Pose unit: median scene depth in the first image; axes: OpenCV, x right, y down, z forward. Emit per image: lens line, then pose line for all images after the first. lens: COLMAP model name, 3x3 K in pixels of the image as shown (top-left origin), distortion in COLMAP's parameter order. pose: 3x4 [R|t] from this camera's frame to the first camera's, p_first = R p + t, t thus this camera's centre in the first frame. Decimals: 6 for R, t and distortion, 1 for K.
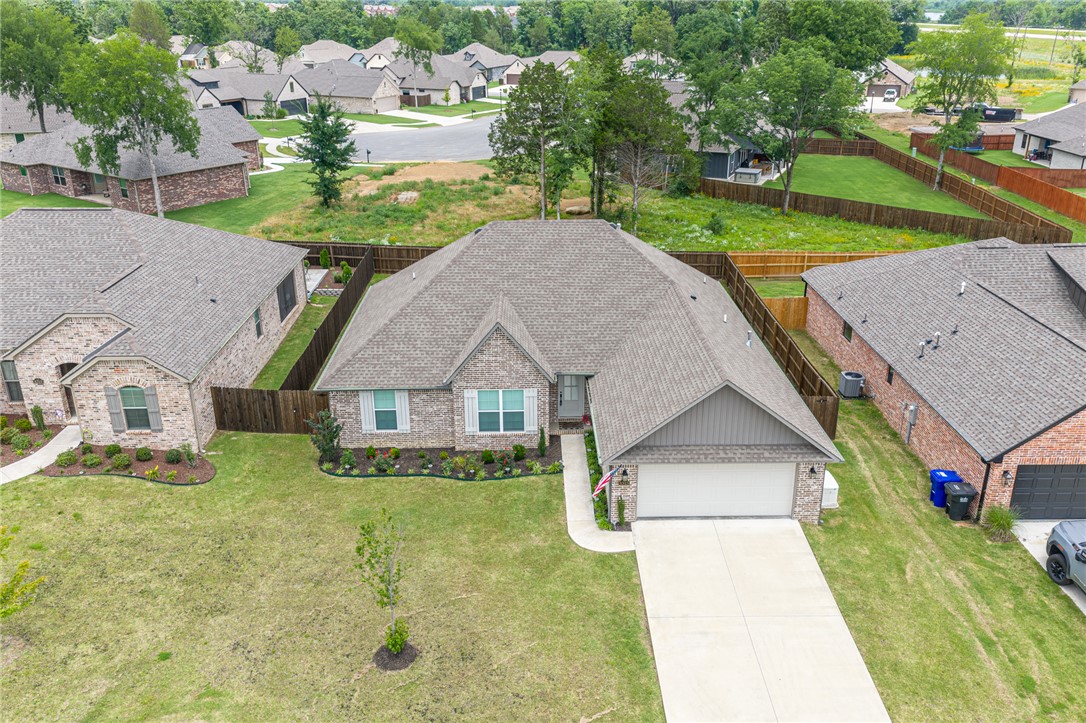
lens RADIAL K [[889.7, 0, 546.9], [0, 889.7, 354.5], [0, 0, 1]] dist [0.081470, -0.064475]
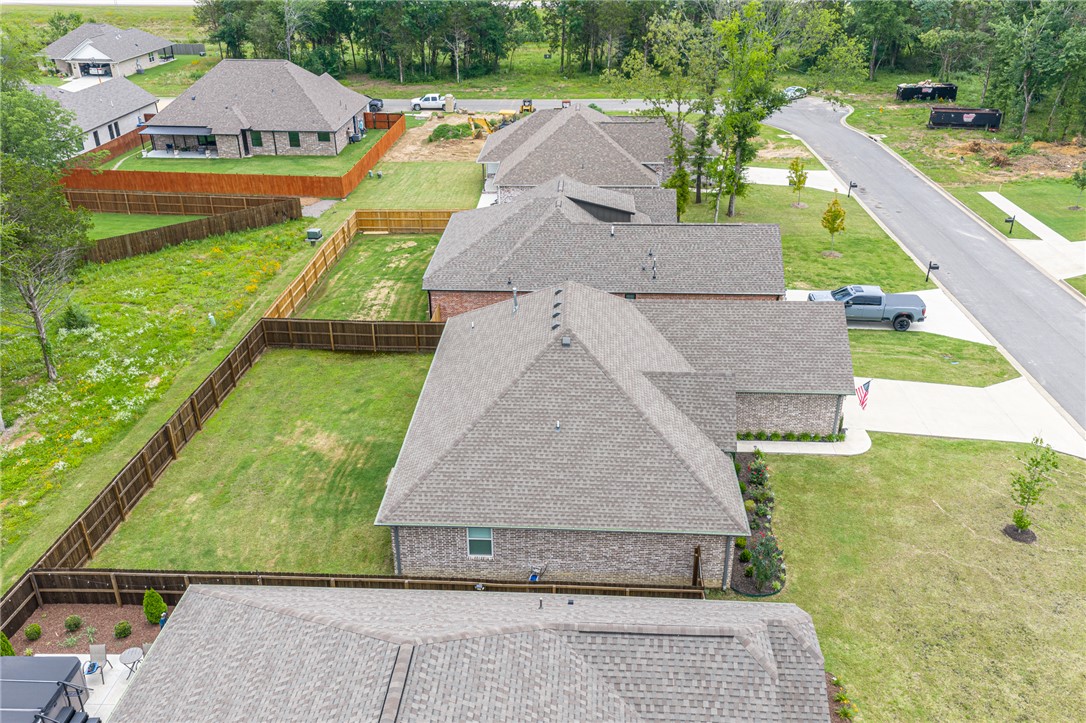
lens RADIAL K [[889.7, 0, 543.8], [0, 889.7, 363.1], [0, 0, 1]] dist [0.081470, -0.064475]
pose [[0.070731, -0.446023, 0.892222, -1.006333], [0.371282, 0.841965, 0.391466, -0.542147], [-0.925822, 0.303577, 0.225154, 0.925717]]
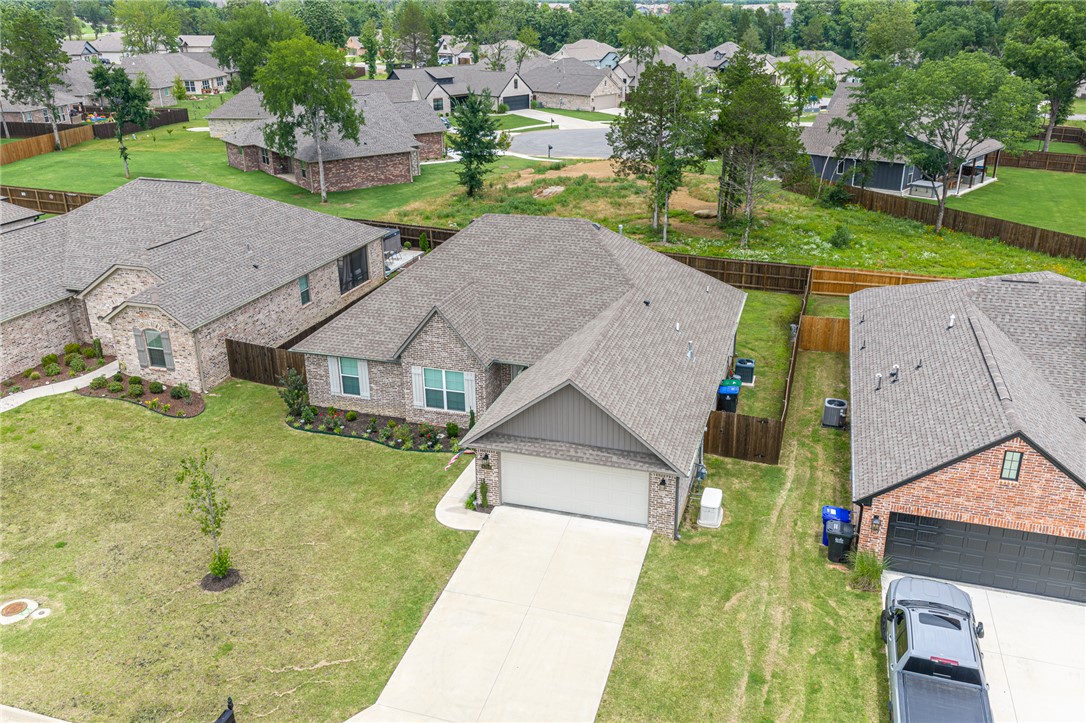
lens RADIAL K [[889.7, 0, 546.9], [0, 889.7, 356.9], [0, 0, 1]] dist [0.081470, -0.064475]
pose [[0.949454, 0.113658, -0.292608, 0.376305], [-0.112542, 0.993431, 0.020704, -0.011983], [0.293039, 0.013274, 0.956008, 0.015328]]
